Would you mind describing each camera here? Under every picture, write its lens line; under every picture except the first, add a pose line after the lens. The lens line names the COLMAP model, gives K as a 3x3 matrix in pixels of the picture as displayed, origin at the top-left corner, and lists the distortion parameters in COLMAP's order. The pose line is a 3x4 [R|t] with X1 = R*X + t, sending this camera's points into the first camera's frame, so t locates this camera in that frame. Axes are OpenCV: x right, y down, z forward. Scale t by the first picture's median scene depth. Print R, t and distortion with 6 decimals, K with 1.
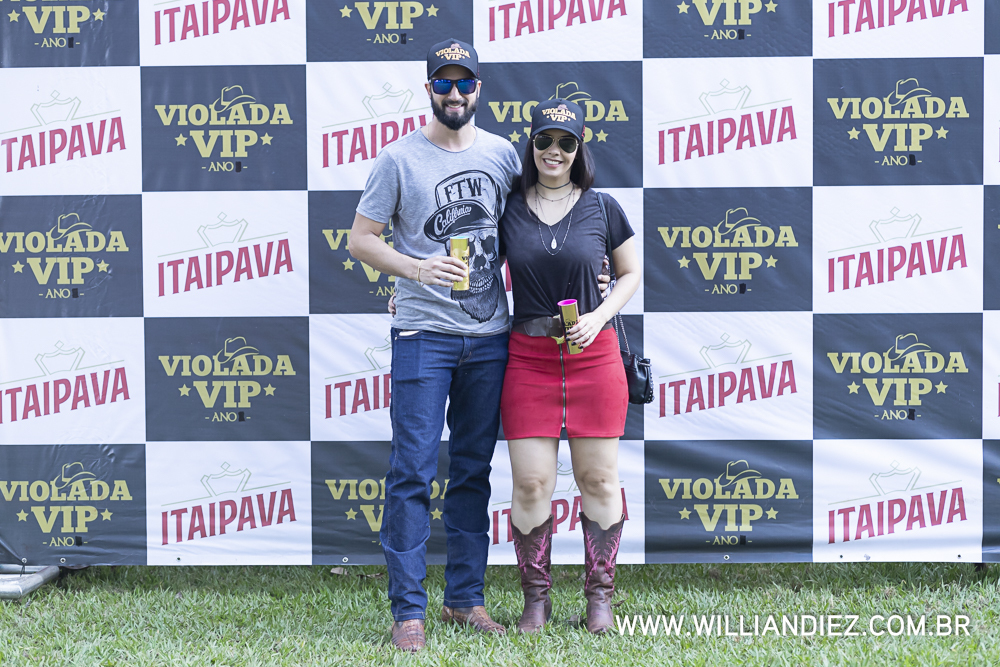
lens RADIAL K [[2453.9, 0, 500.0], [0, 2453.9, 333.5], [0, 0, 1]] dist [0.018657, -0.104585]
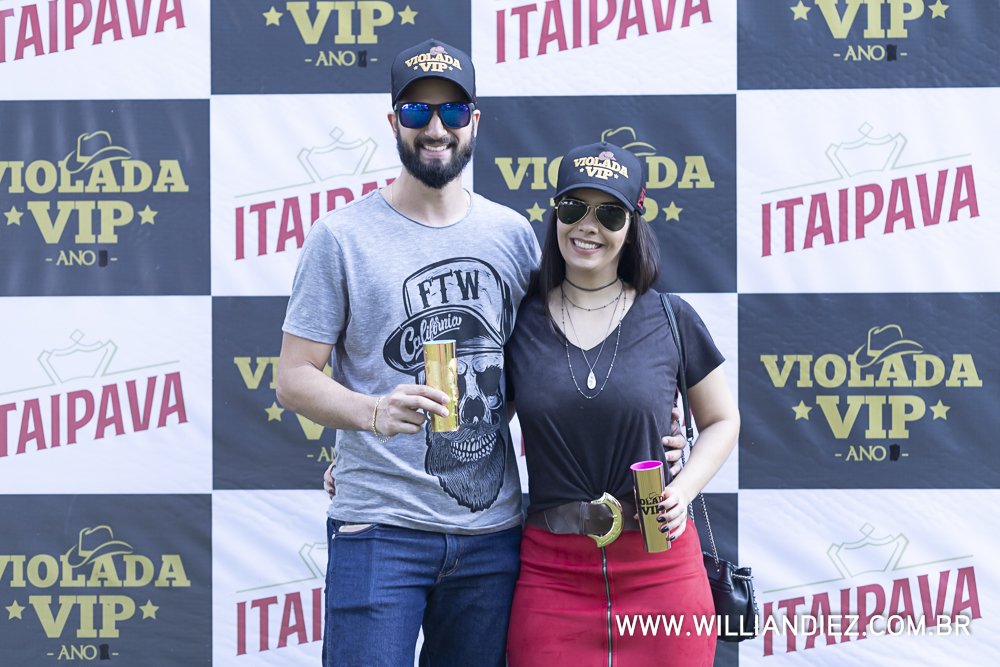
lens RADIAL K [[2356.9, 0, 583.4], [0, 2356.9, 240.4], [0, 0, 1]] dist [0.035129, 0.010237]
pose [[0.999941, 0.004188, 0.009989, 0.012184], [-0.003224, 0.995514, -0.094558, -0.015003], [-0.010340, 0.094520, 0.995469, 0.389174]]
